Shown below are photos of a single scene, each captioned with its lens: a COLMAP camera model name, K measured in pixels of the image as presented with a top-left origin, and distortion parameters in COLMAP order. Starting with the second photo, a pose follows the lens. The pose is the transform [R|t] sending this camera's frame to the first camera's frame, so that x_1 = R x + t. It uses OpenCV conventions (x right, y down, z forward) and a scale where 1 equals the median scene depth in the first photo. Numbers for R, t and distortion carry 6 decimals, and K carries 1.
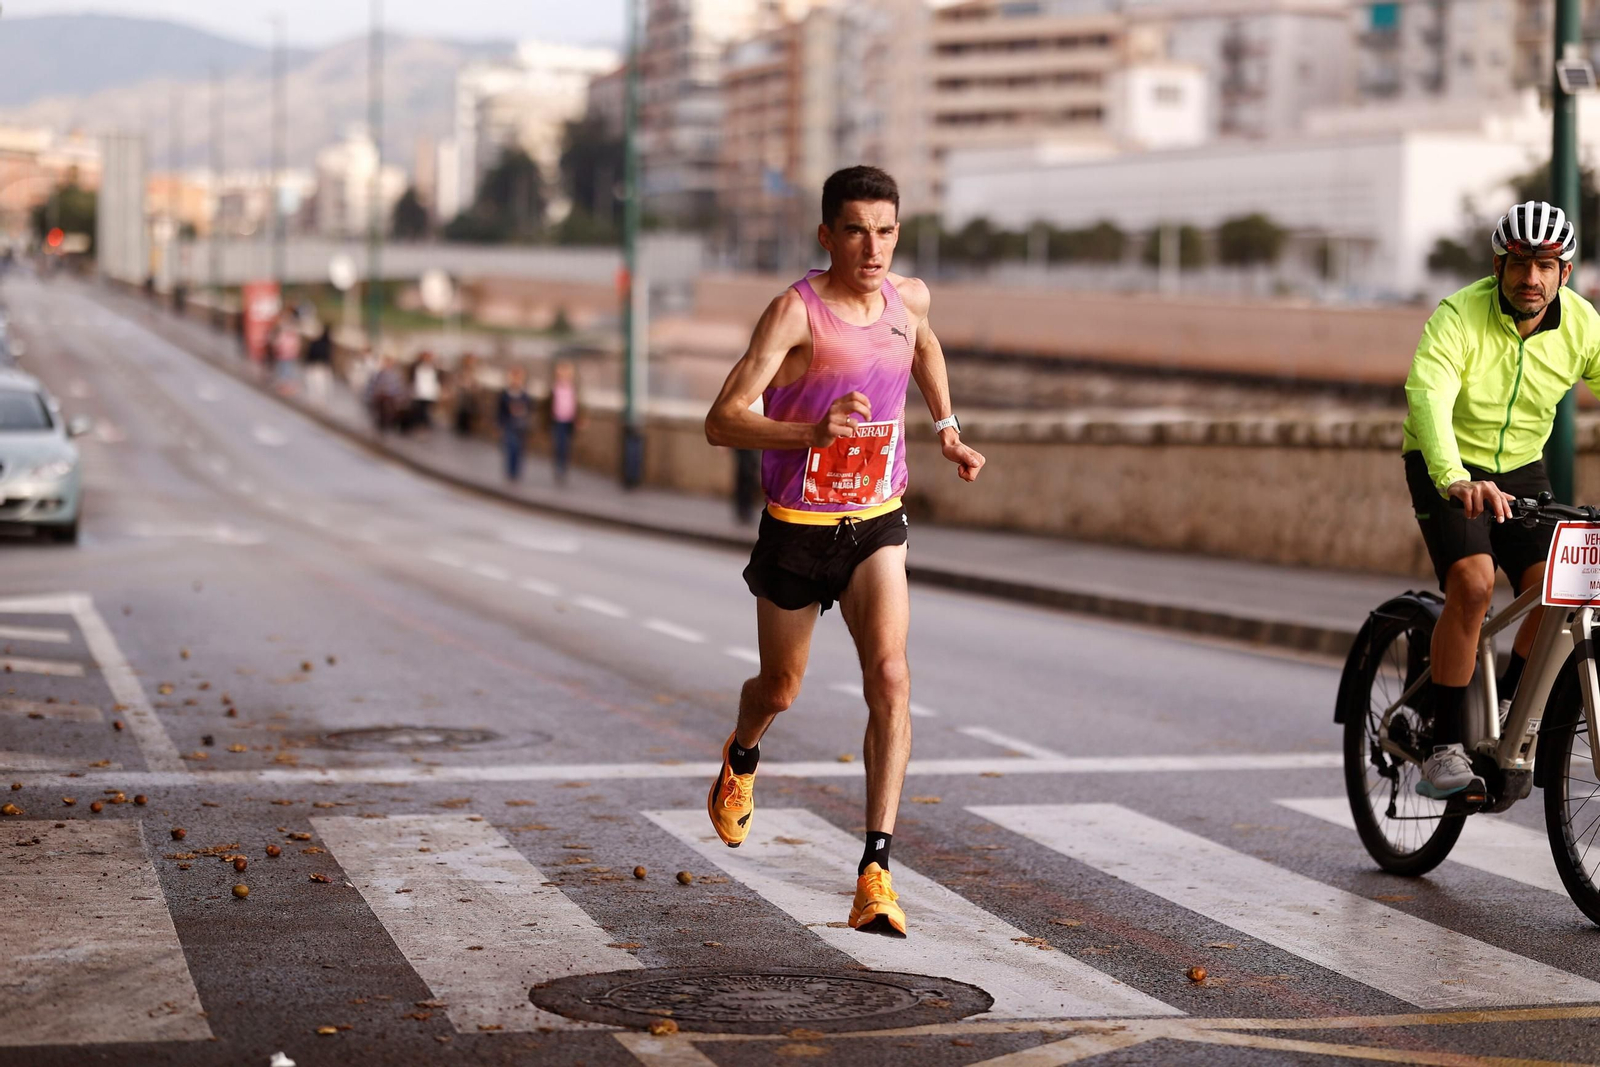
lens RADIAL K [[4014.8, 0, 905.0], [0, 4014.8, 534.0], [0, 0, 1]] dist [0.108703, -0.071805]
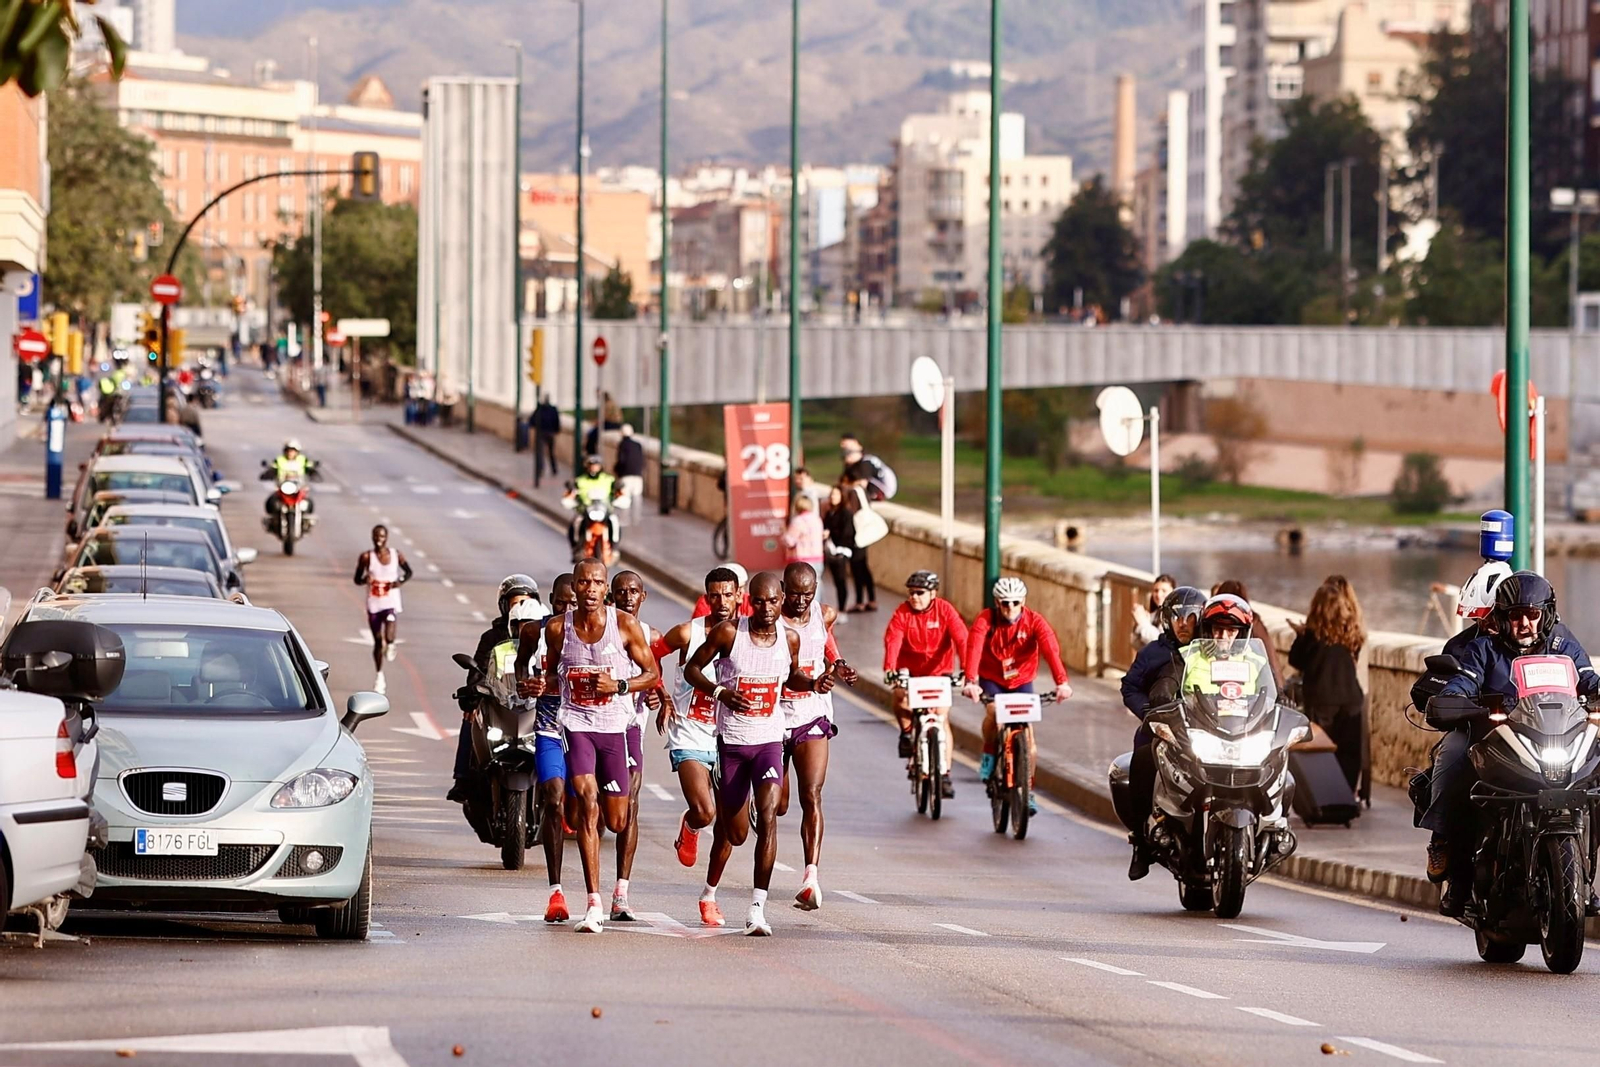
lens RADIAL K [[4822.4, 0, 974.2], [0, 4822.4, 496.0], [0, 0, 1]] dist [0.134264, 0.521314]
pose [[0.997370, -0.010023, -0.071783, -0.096722], [0.006489, 0.998763, -0.049299, -0.024856], [0.072188, 0.048704, 0.996201, 0.453704]]
